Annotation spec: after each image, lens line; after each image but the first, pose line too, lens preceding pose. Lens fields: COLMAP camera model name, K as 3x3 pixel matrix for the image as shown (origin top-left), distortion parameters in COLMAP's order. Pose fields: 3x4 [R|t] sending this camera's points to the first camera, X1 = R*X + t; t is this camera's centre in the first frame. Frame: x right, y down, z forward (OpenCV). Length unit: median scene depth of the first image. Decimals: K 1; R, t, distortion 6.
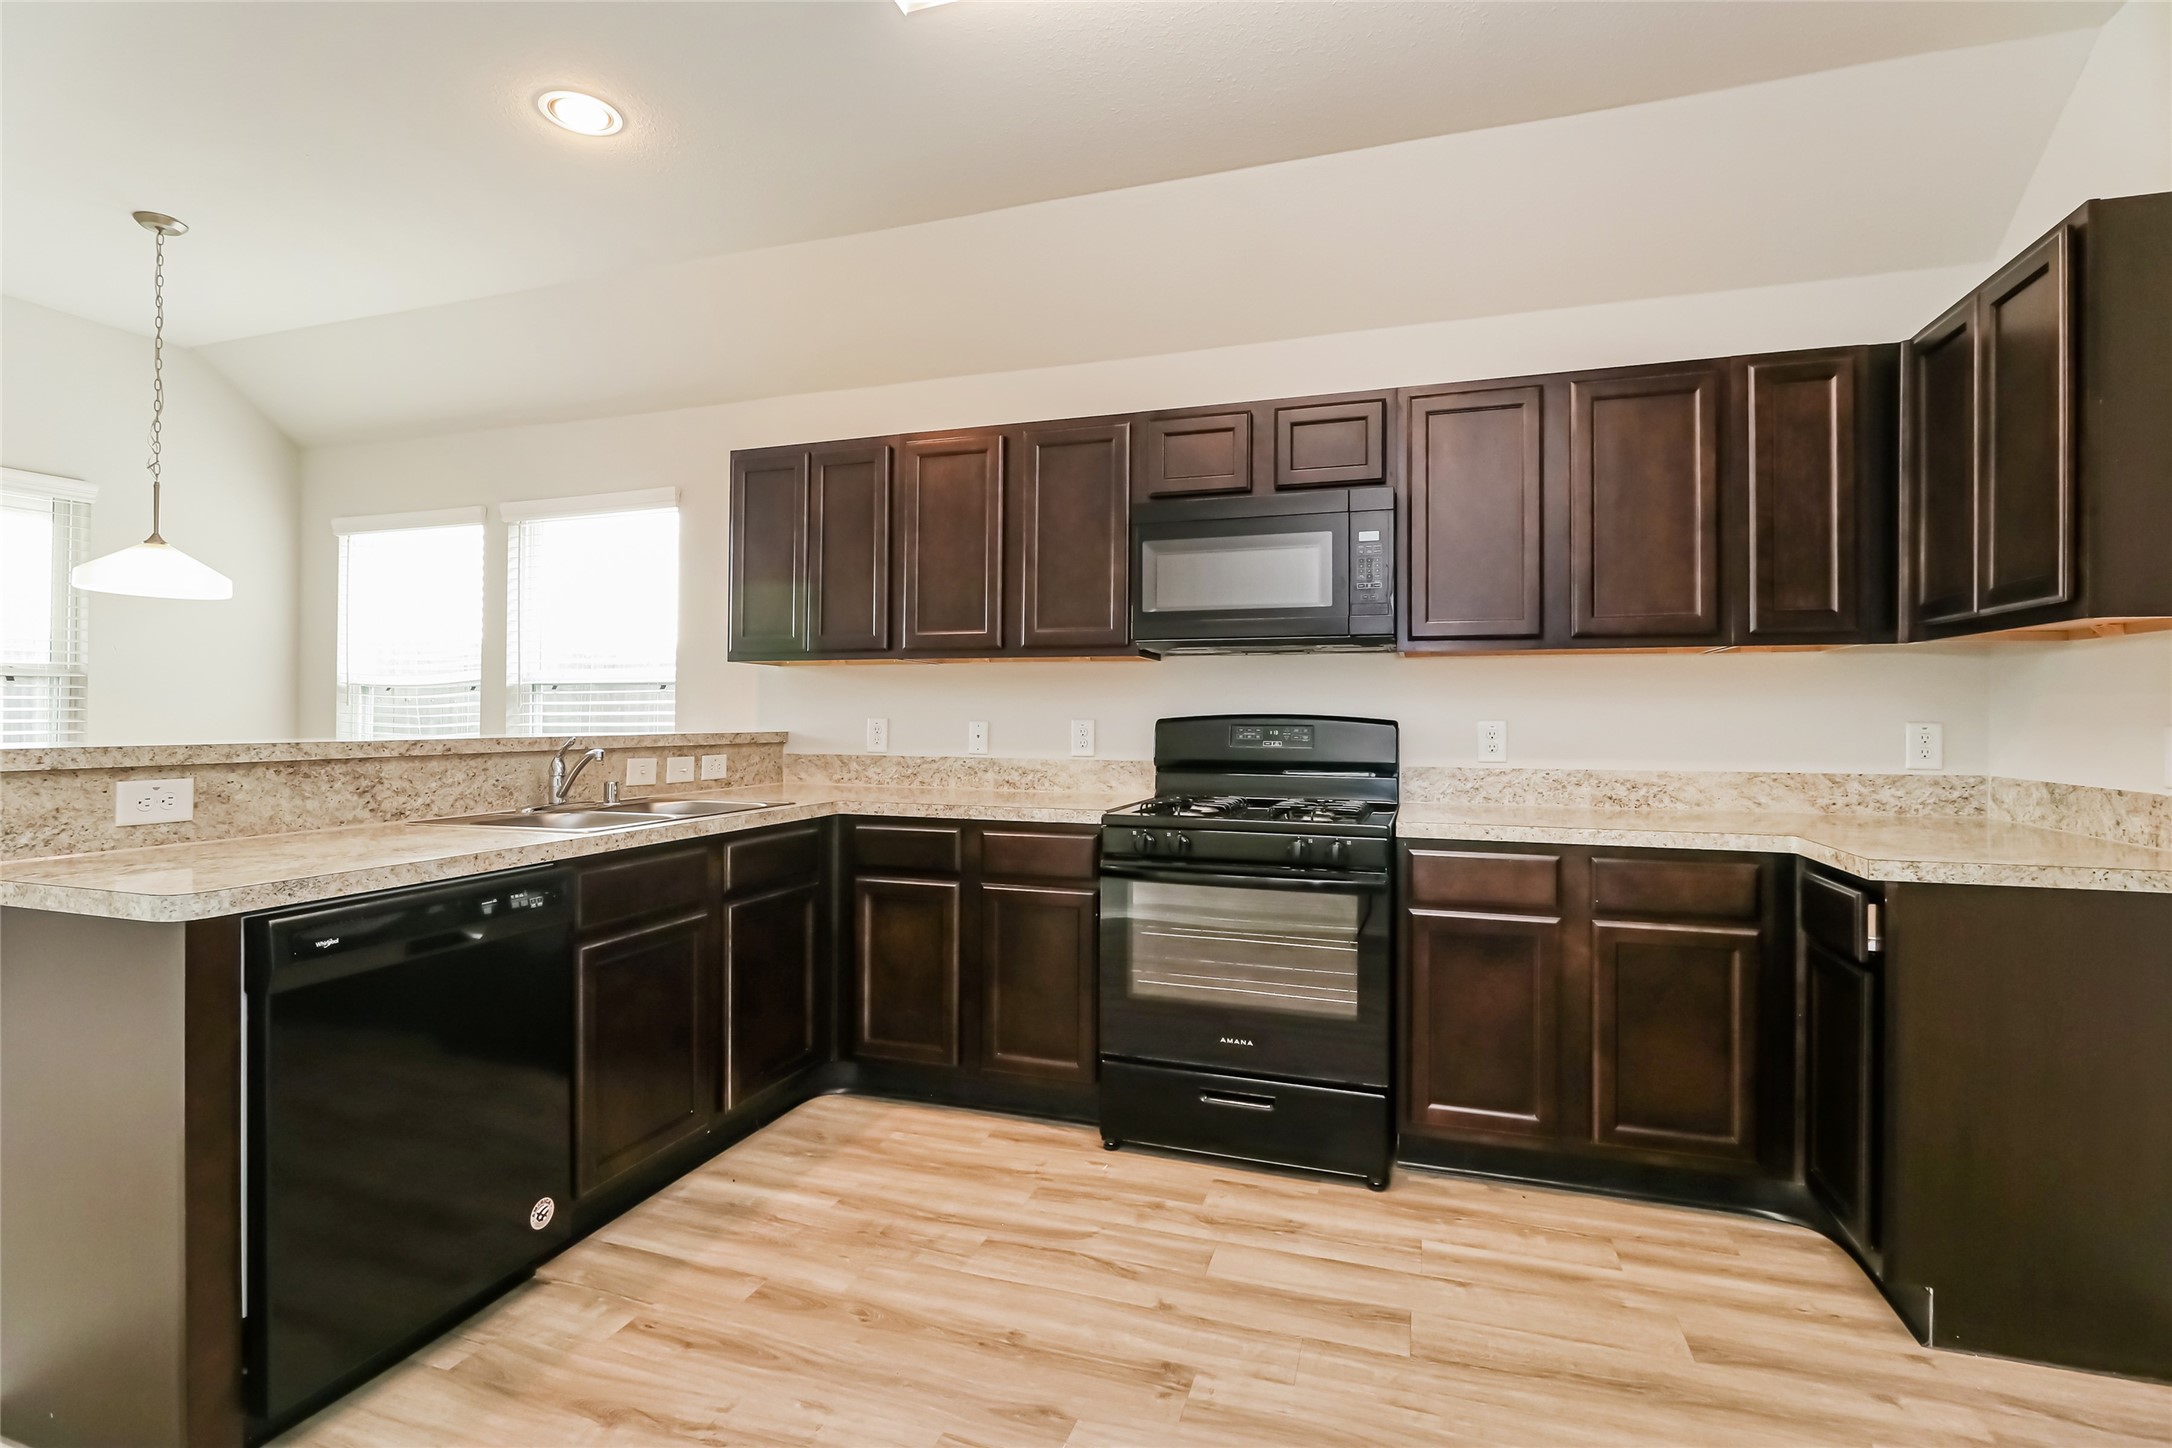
lens RADIAL K [[1024.2, 0, 1093.5], [0, 1024.2, 707.9], [0, 0, 1]] dist [-0.004637, -0.003175]
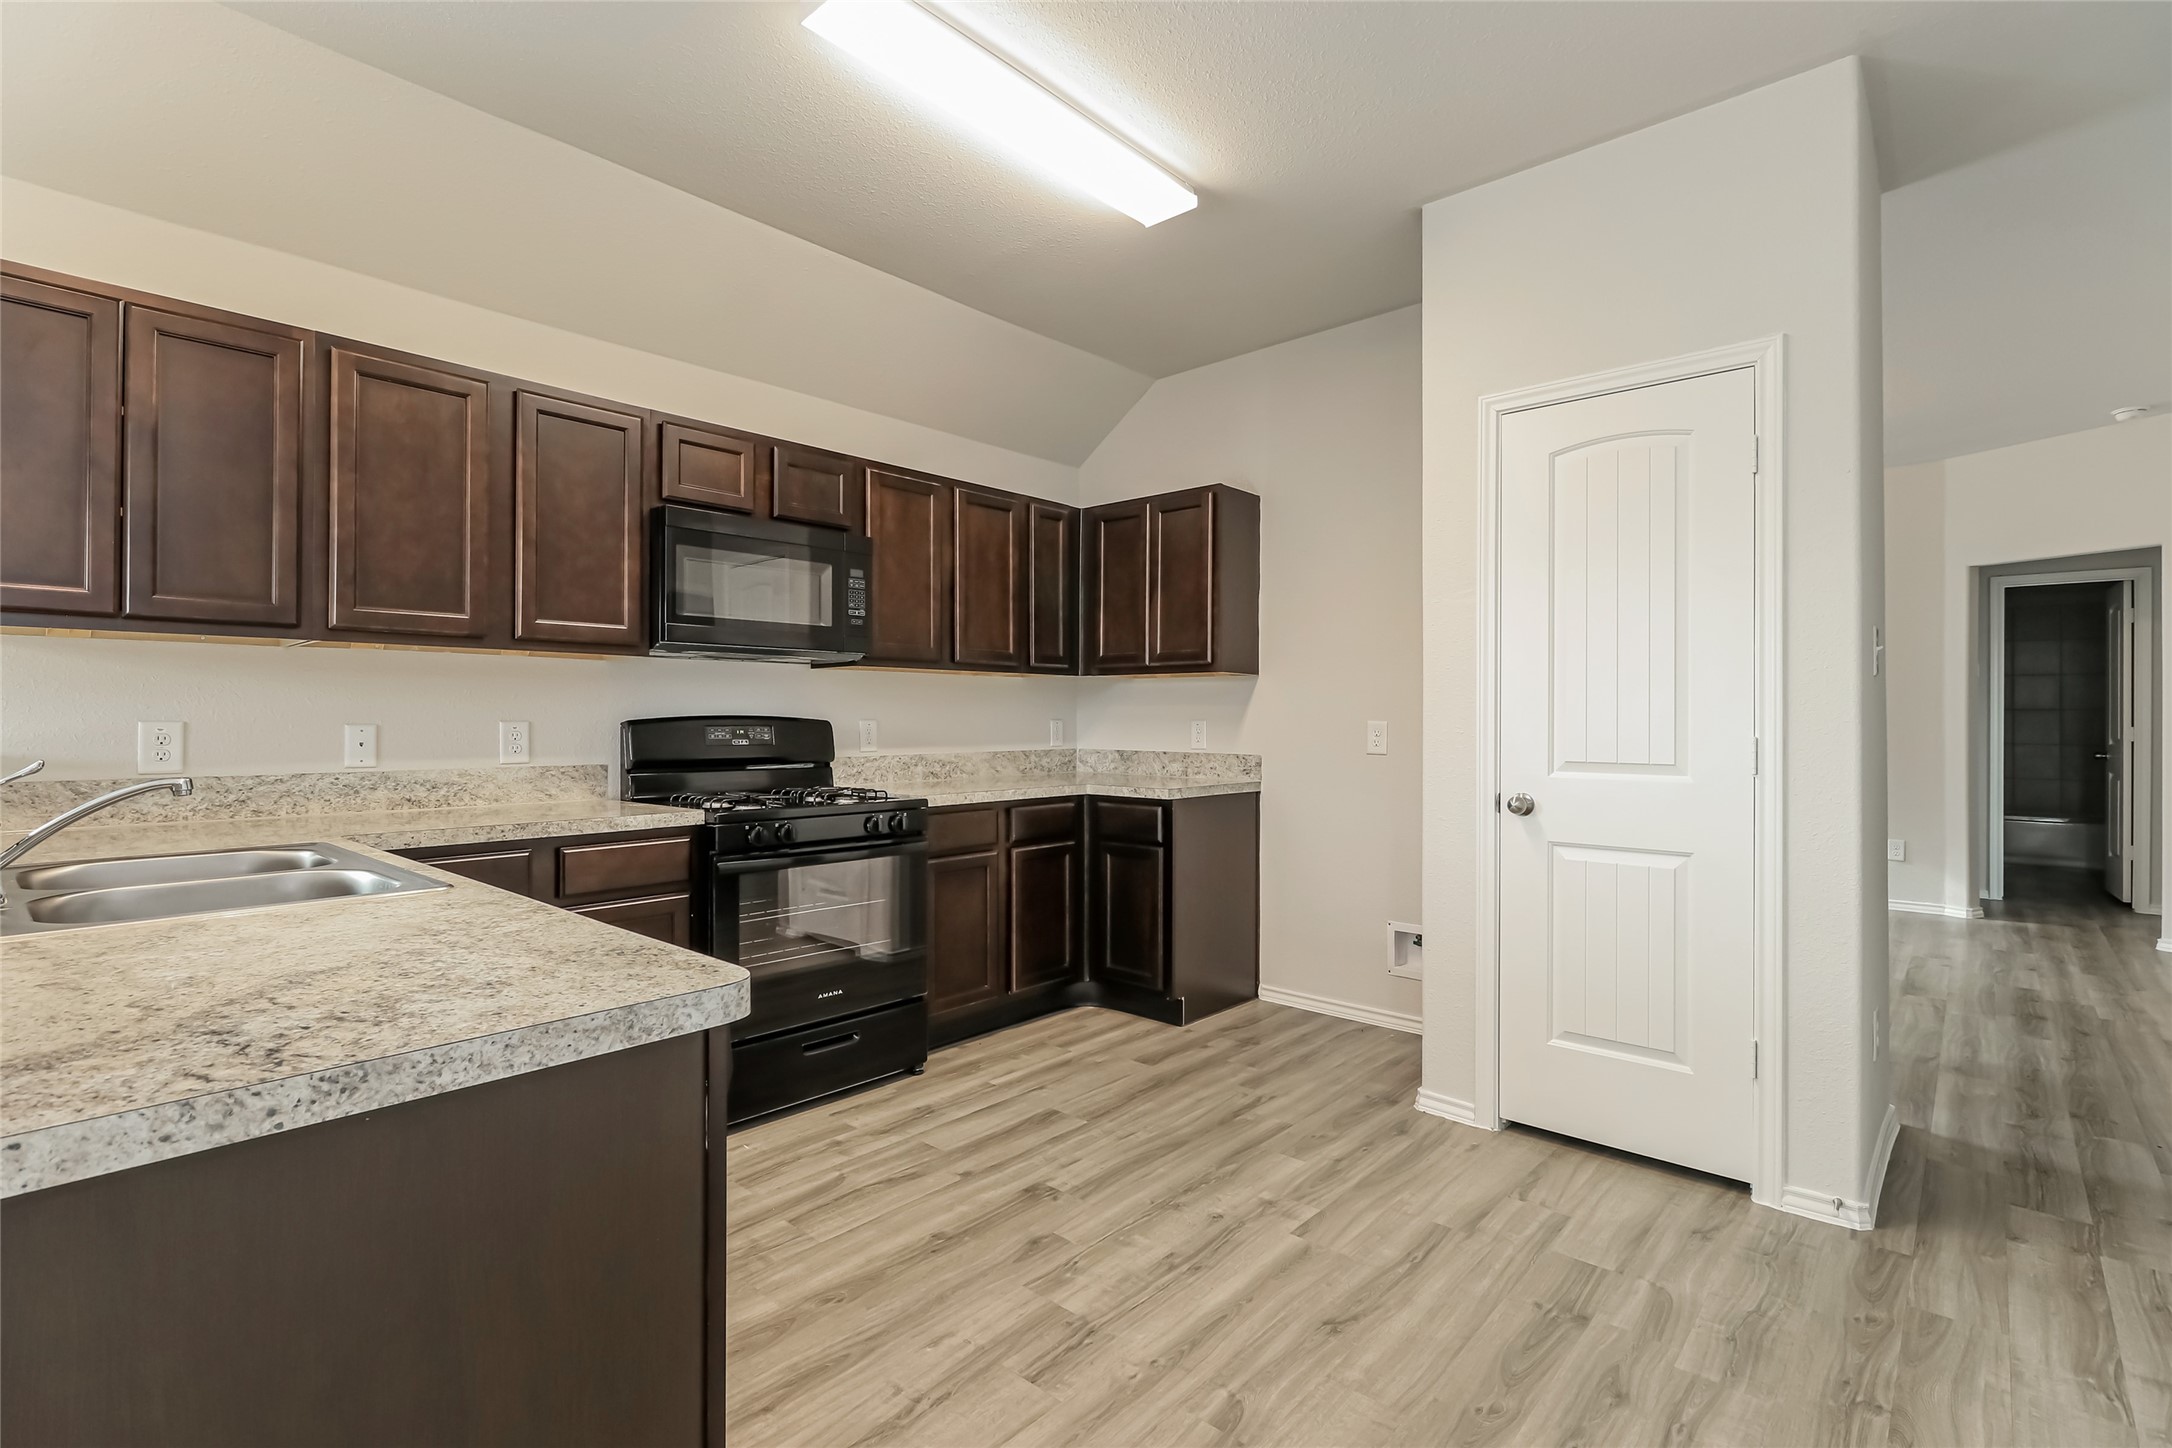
lens RADIAL K [[1024.2, 0, 1041.1], [0, 1024.2, 713.0], [0, 0, 1]] dist [-0.004637, -0.003175]
pose [[0.410383, 0.000913, 0.911913, -0.860337], [-0.005903, 0.999981, 0.001656, -0.000454], [-0.911894, -0.006063, 0.410381, 0.309204]]
